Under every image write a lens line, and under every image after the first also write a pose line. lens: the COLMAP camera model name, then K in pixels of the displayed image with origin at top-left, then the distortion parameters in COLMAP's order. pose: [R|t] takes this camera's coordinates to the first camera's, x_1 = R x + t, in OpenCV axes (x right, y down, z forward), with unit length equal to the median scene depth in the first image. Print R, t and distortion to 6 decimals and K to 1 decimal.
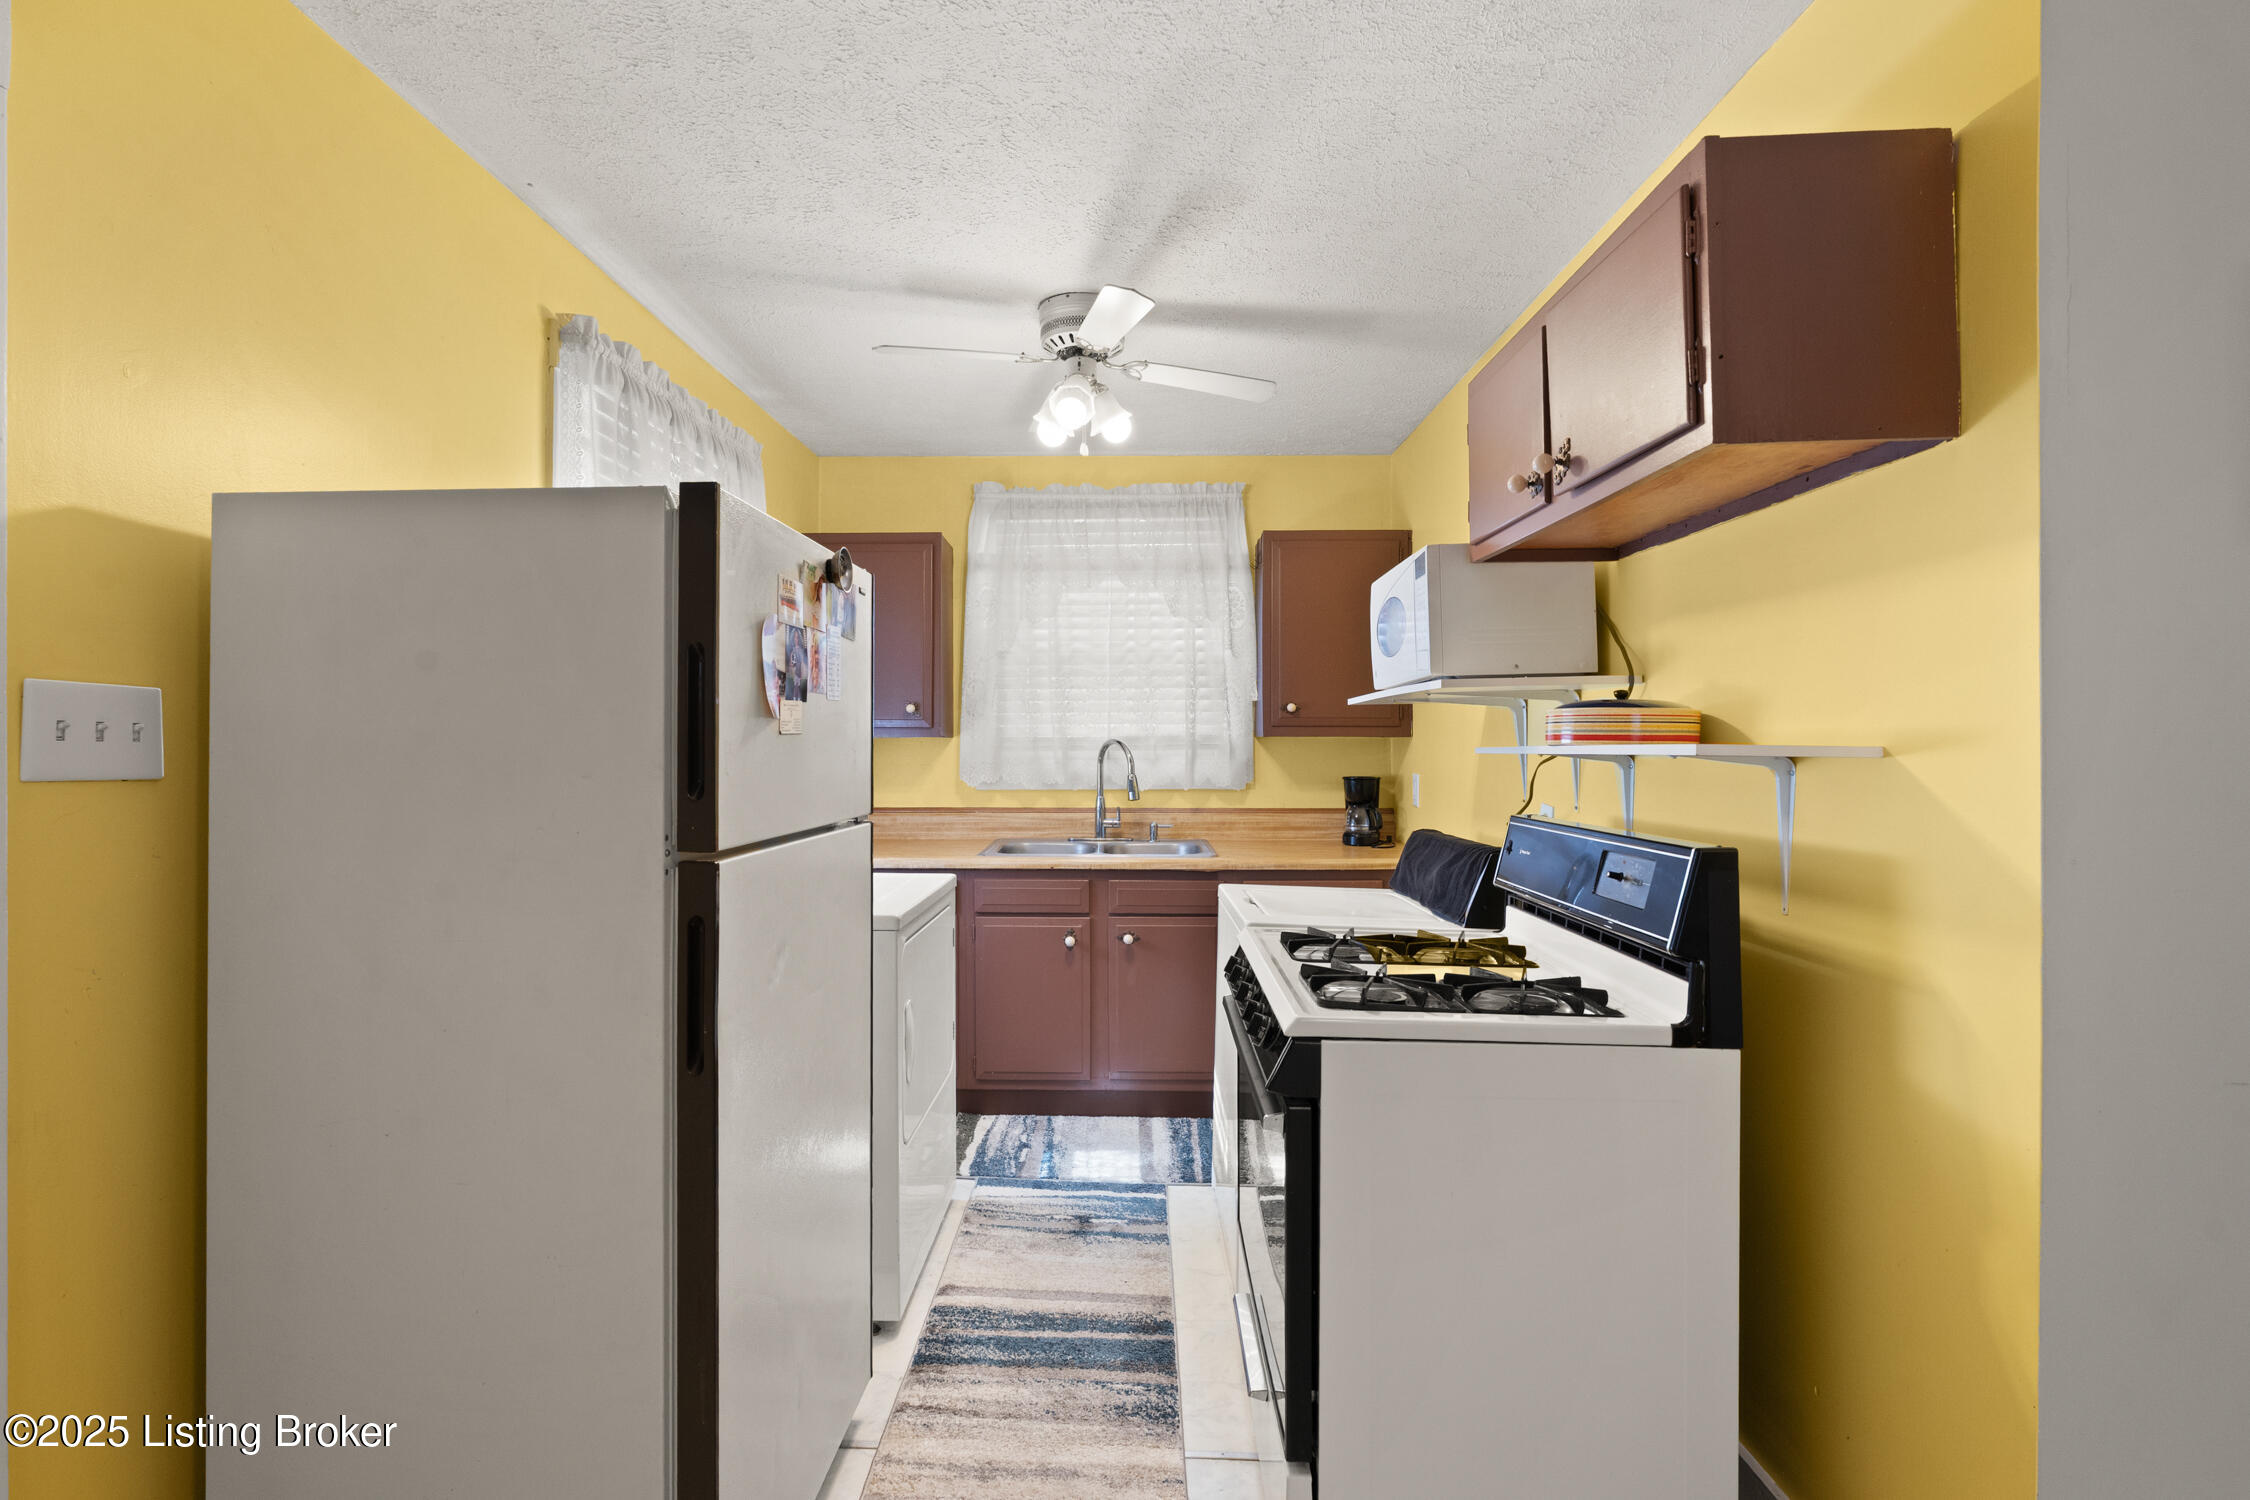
lens RADIAL K [[1003.7, 0, 1121.4], [0, 1003.7, 732.0], [0, 0, 1]] dist [-0.005681, 0.000901]
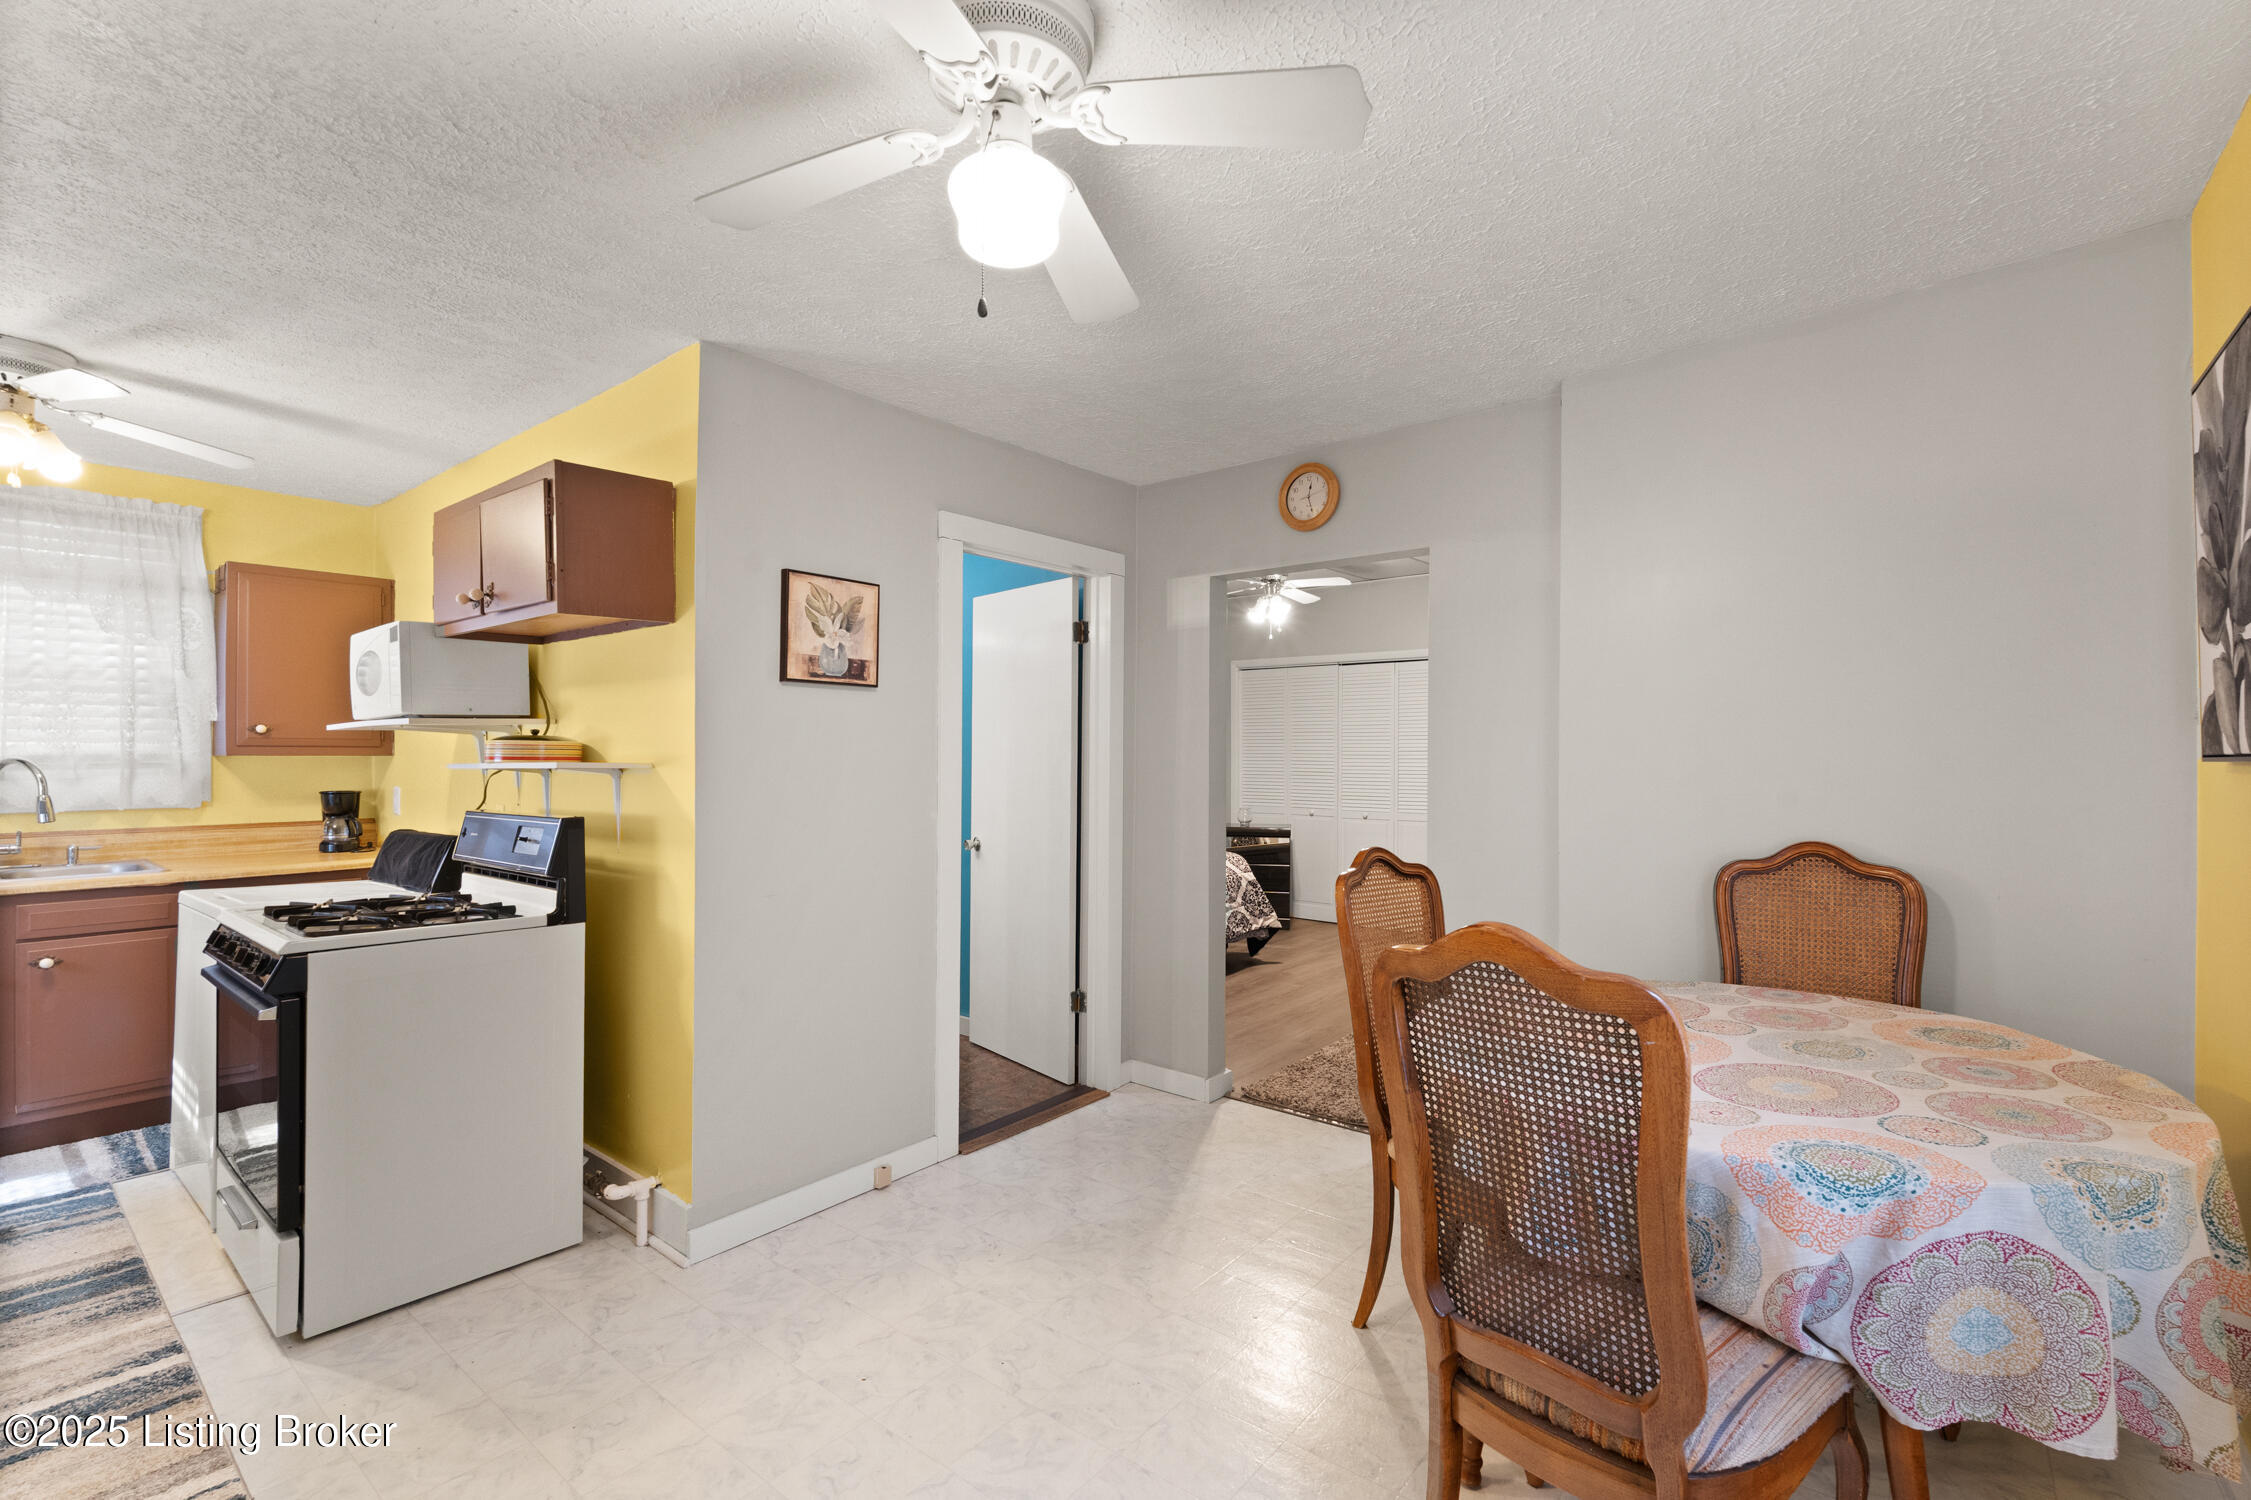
lens RADIAL K [[1006.3, 0, 1125.5], [0, 1006.3, 750.0], [0, 0, 1]] dist [-0.002562, -0.000555]
pose [[0.622882, 0.004320, 0.782304, -0.112371], [-0.006307, 0.999980, -0.000501, -0.007888], [-0.782290, -0.004621, 0.622897, -0.467528]]
